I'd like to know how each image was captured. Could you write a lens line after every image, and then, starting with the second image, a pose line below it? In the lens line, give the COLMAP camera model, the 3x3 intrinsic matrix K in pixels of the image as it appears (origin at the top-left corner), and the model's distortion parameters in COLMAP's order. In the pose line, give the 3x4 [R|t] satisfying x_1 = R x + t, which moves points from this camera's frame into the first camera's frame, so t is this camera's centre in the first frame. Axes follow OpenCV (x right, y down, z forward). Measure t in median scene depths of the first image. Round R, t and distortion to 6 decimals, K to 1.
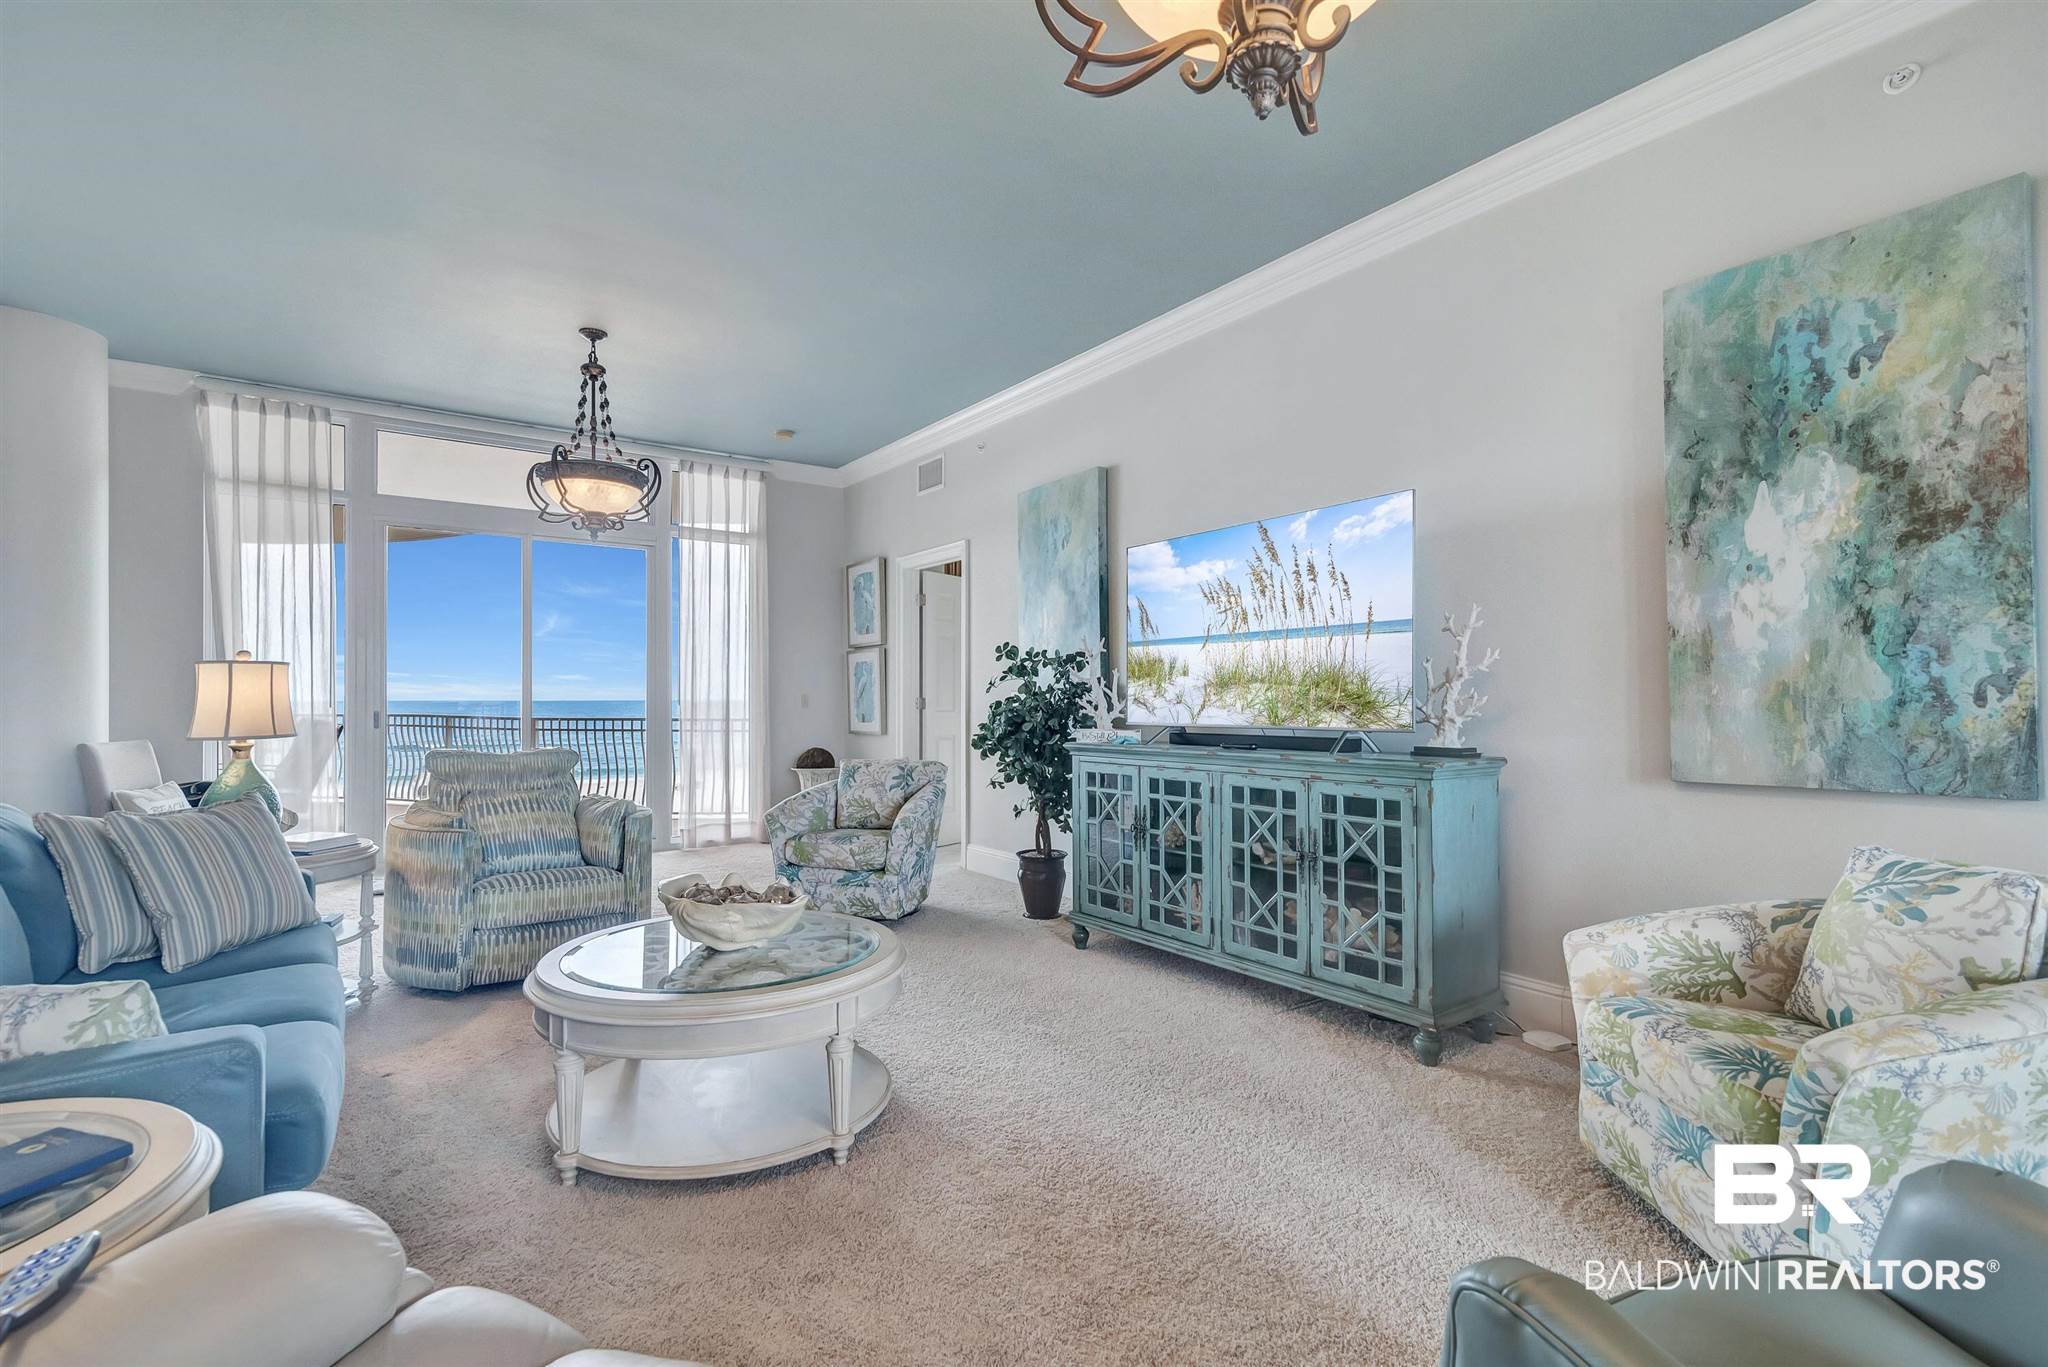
lens RADIAL K [[930.9, 0, 1011.8], [0, 930.9, 694.7], [0, 0, 1]] dist [0.014705, -0.001519]
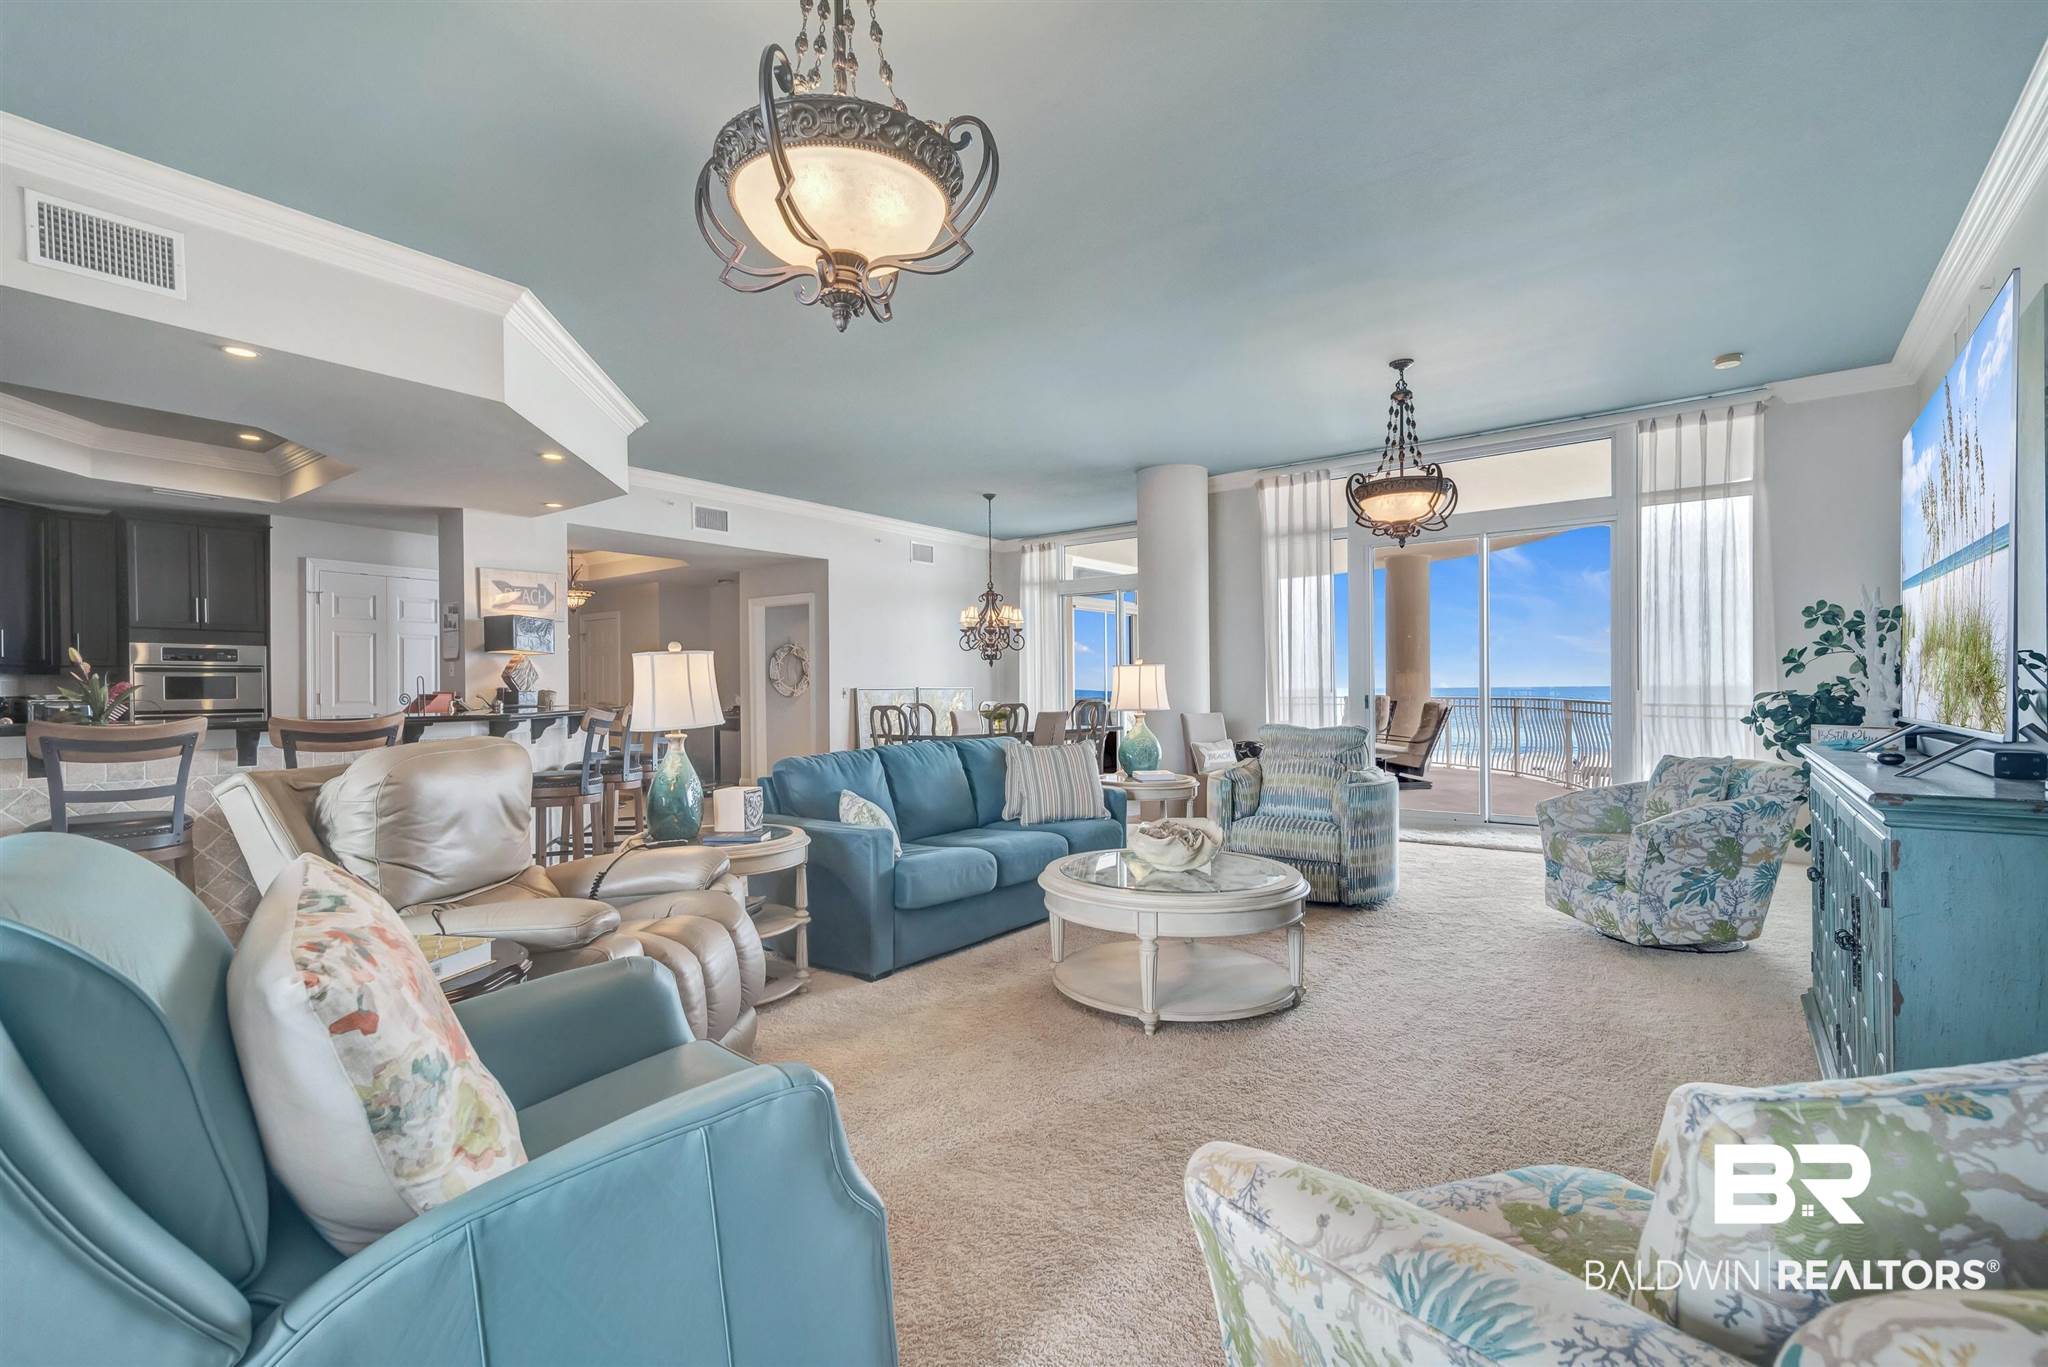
lens RADIAL K [[930.9, 0, 1013.8], [0, 930.9, 695.7], [0, 0, 1]] dist [0.014705, -0.001519]
pose [[0.294897, 0.004653, -0.955518, 0.497494], [0.012240, 0.999888, 0.008646, 0.002232], [0.955451, -0.014245, 0.294807, 0.209121]]
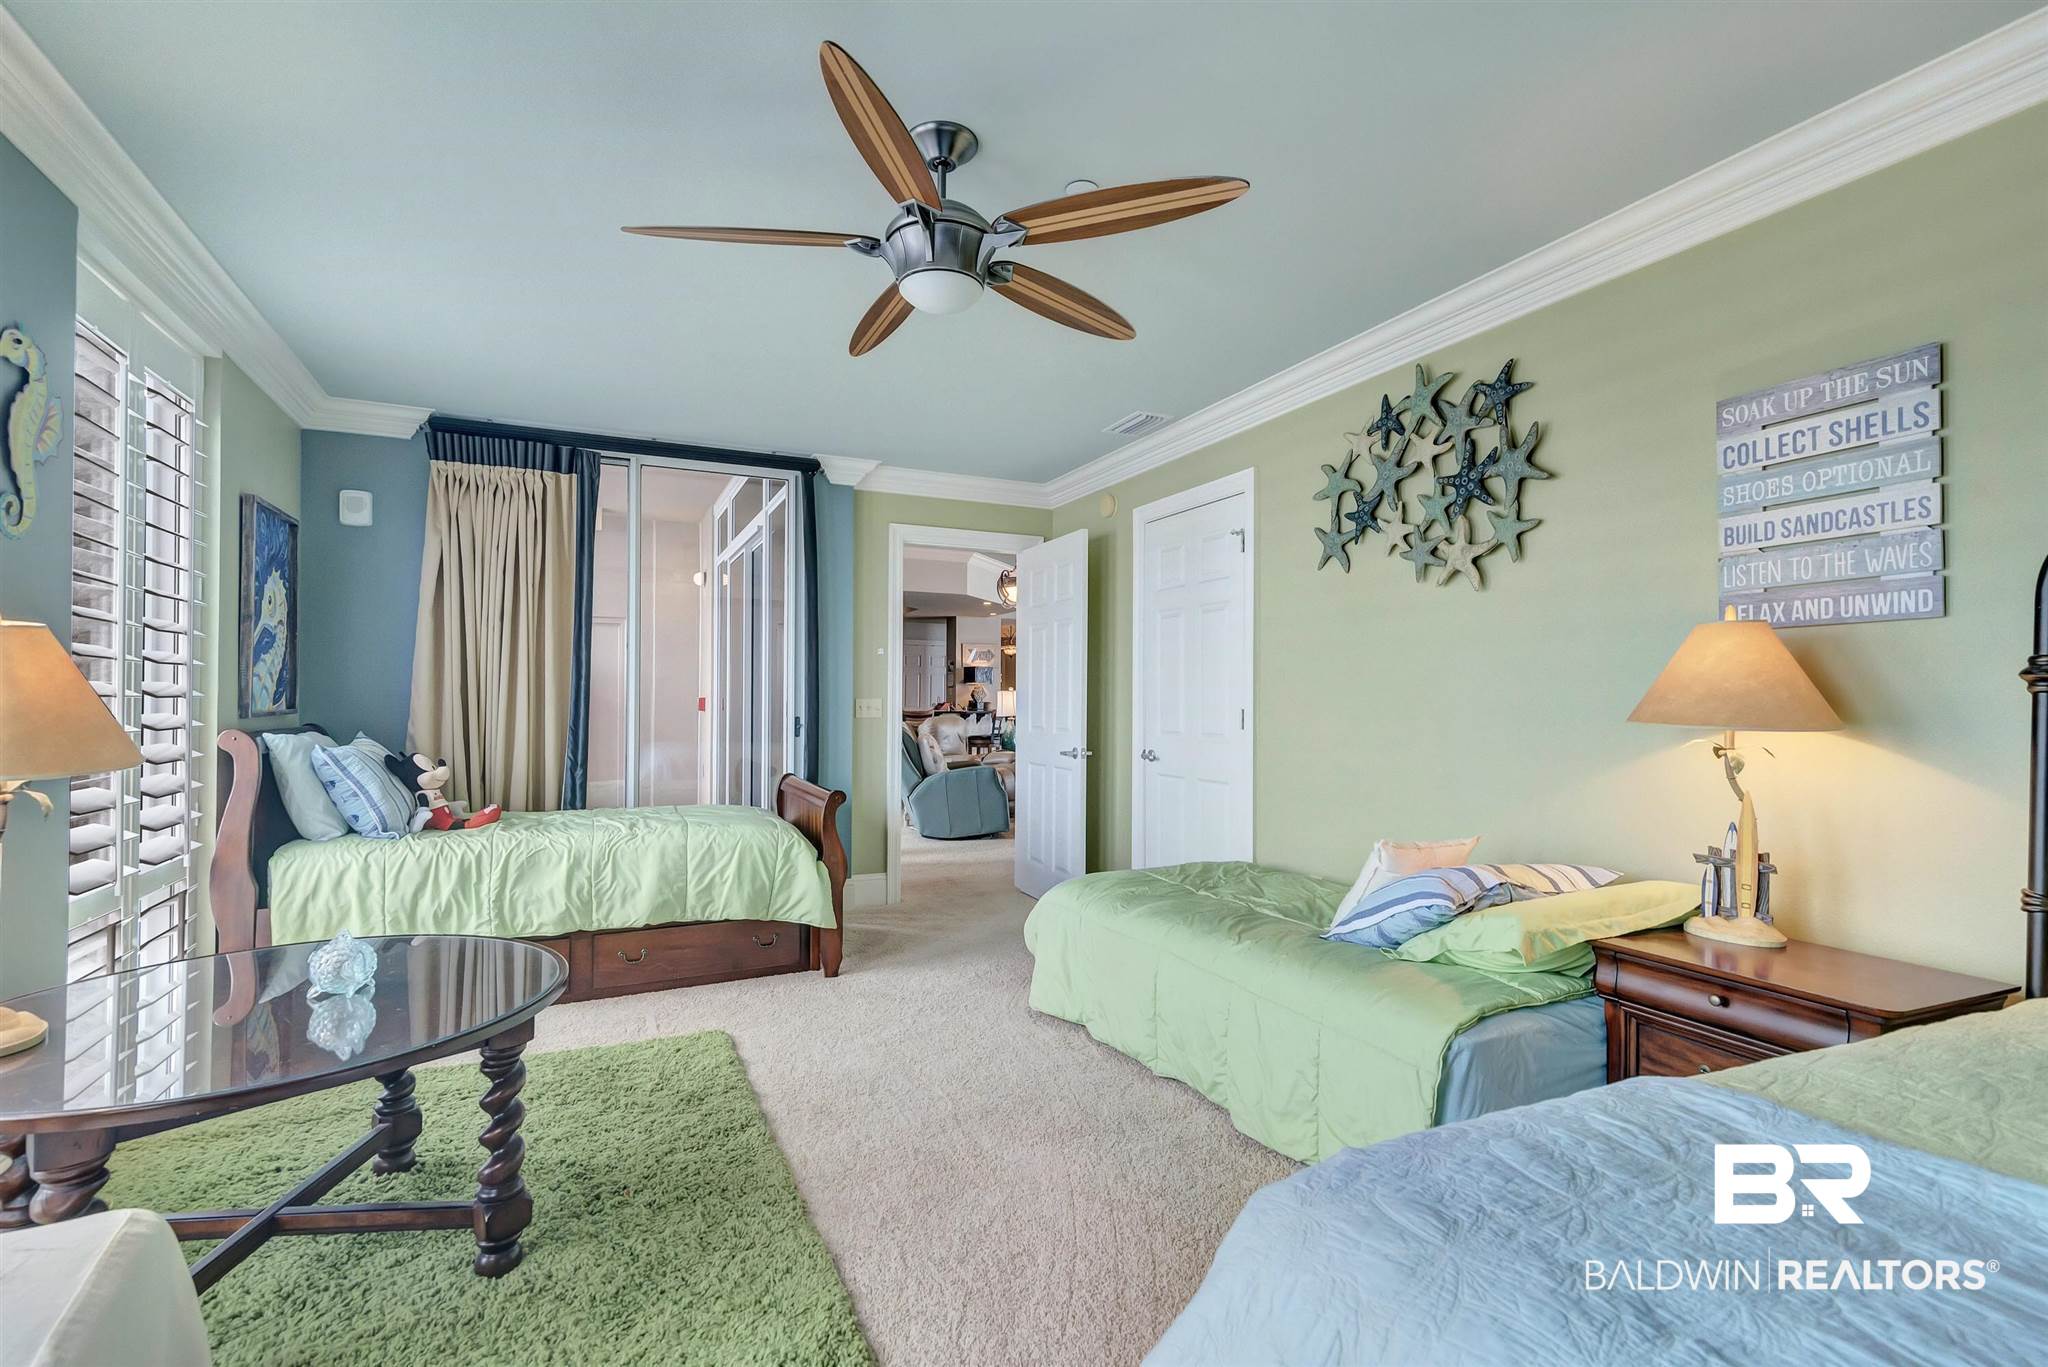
lens RADIAL K [[930.9, 0, 1020.2], [0, 930.9, 689.2], [0, 0, 1]] dist [0.014705, -0.001519]
pose [[-0.174245, -0.010825, -0.984643, 2.426328], [0.002572, 0.999931, -0.011448, -0.012230], [0.984699, -0.004527, -0.174205, 0.720929]]
